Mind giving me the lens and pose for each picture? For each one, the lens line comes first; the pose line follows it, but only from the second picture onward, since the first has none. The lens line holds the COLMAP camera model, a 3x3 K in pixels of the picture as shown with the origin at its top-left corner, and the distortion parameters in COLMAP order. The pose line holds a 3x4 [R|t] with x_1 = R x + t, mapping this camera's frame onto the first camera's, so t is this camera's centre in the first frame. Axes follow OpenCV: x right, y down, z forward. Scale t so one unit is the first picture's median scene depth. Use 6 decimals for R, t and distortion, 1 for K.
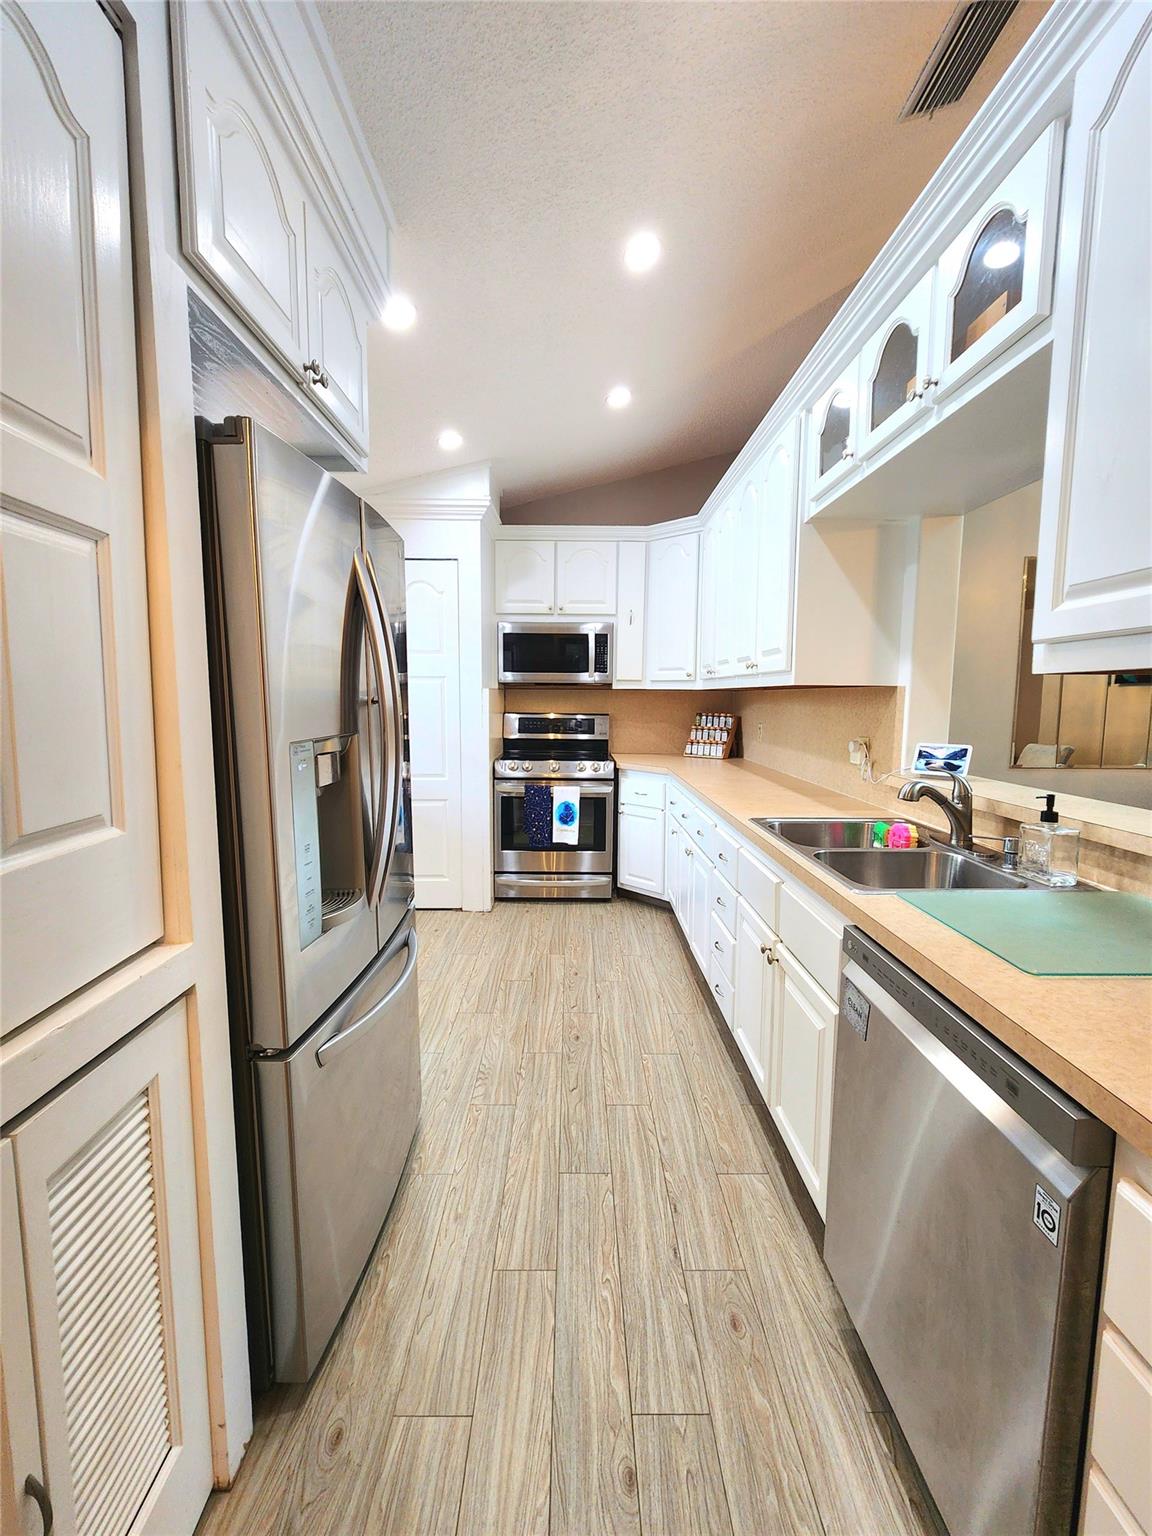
lens RADIAL K [[627.7, 0, 579.0], [0, 627.7, 762.9], [0, 0, 1]] dist [-0.000320, -0.000072]
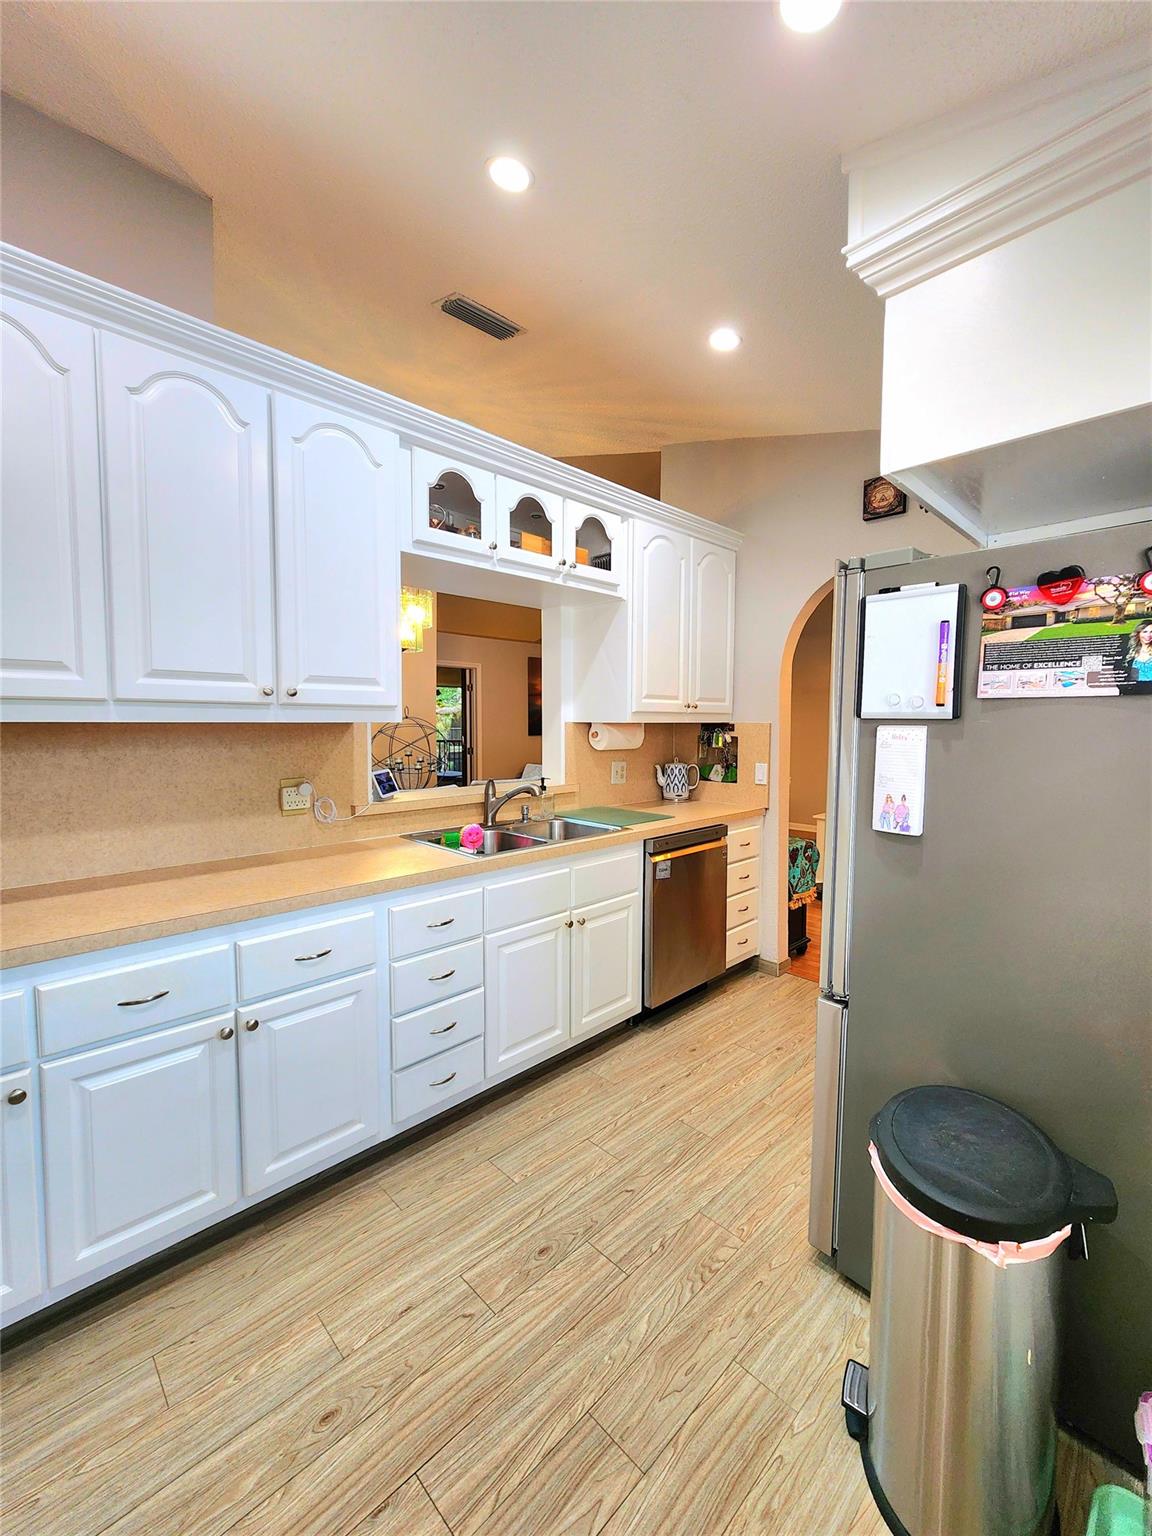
lens RADIAL K [[631.8, 0, 581.2], [0, 631.8, 762.0], [0, 0, 1]] dist [-0.000905, 0.000031]
pose [[-0.692143, -0.053681, 0.719761, -0.566145], [0.070700, 0.987392, 0.141629, -0.193879], [-0.718289, 0.148915, -0.679622, 1.575489]]
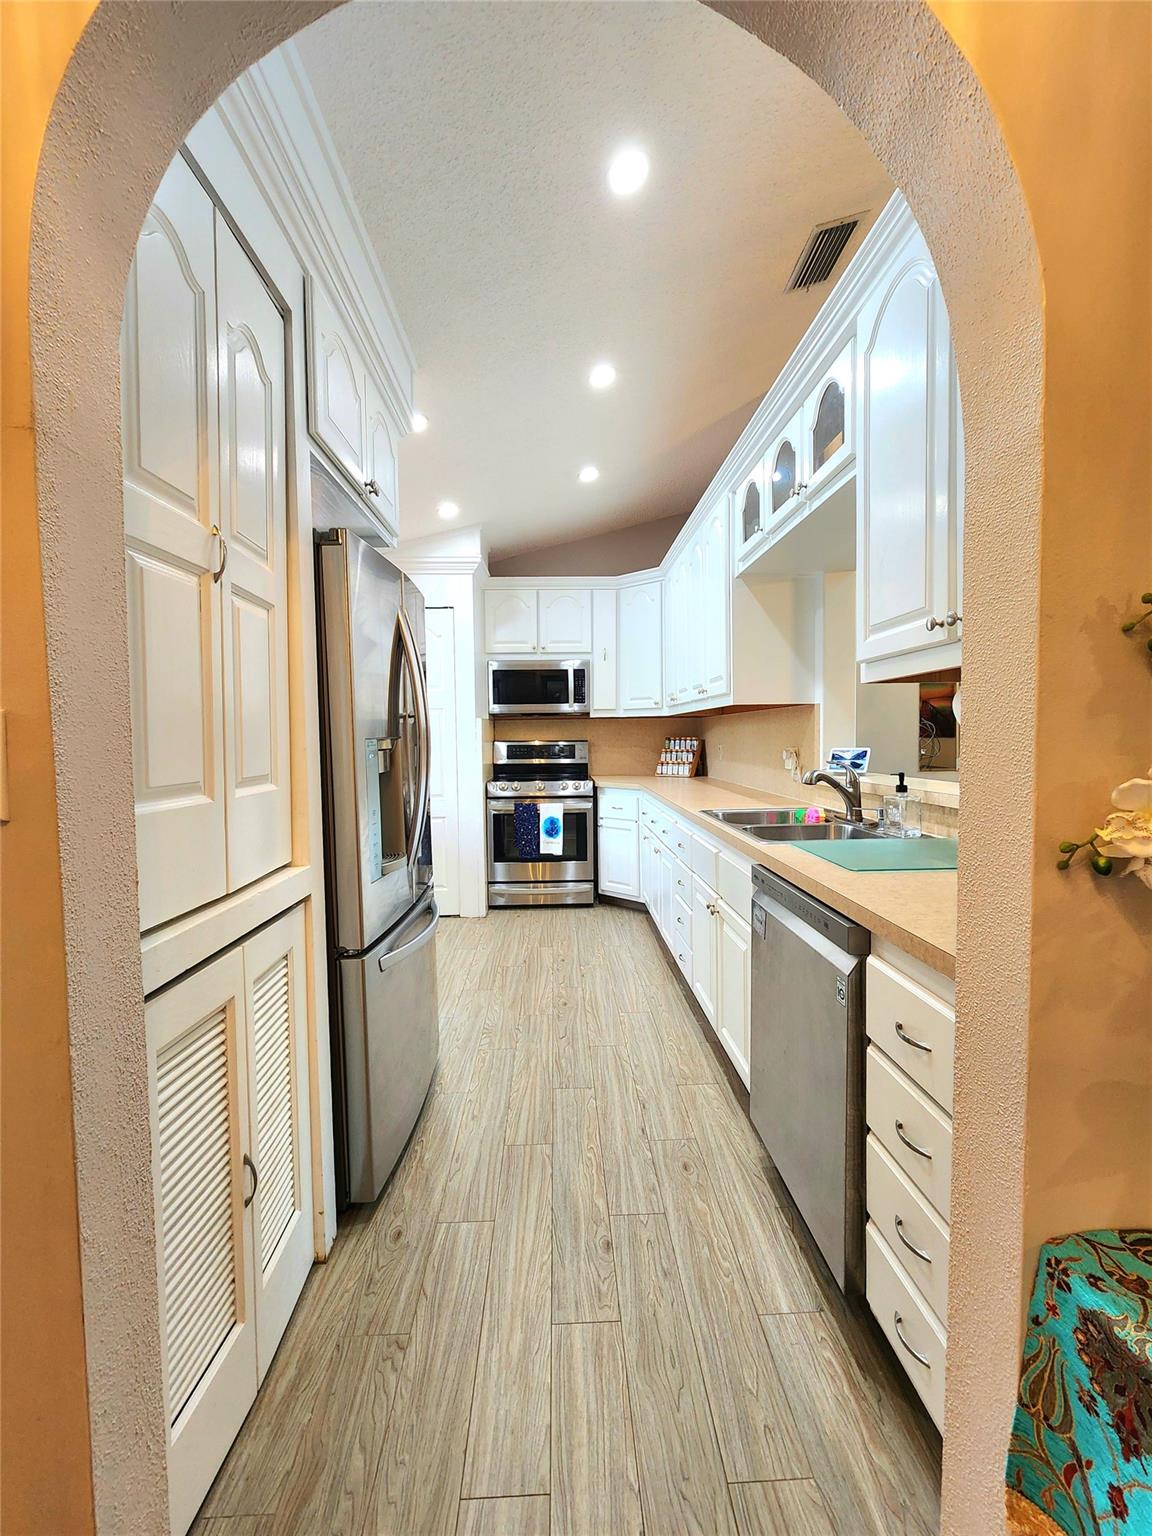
lens RADIAL K [[631.8, 0, 581.2], [0, 631.8, 762.0], [0, 0, 1]] dist [-0.000905, 0.000031]
pose [[0.999284, -0.021585, 0.031067, 0.000223], [0.023502, 0.997755, -0.062715, 0.067082], [-0.029644, 0.063400, 0.997548, -0.257699]]
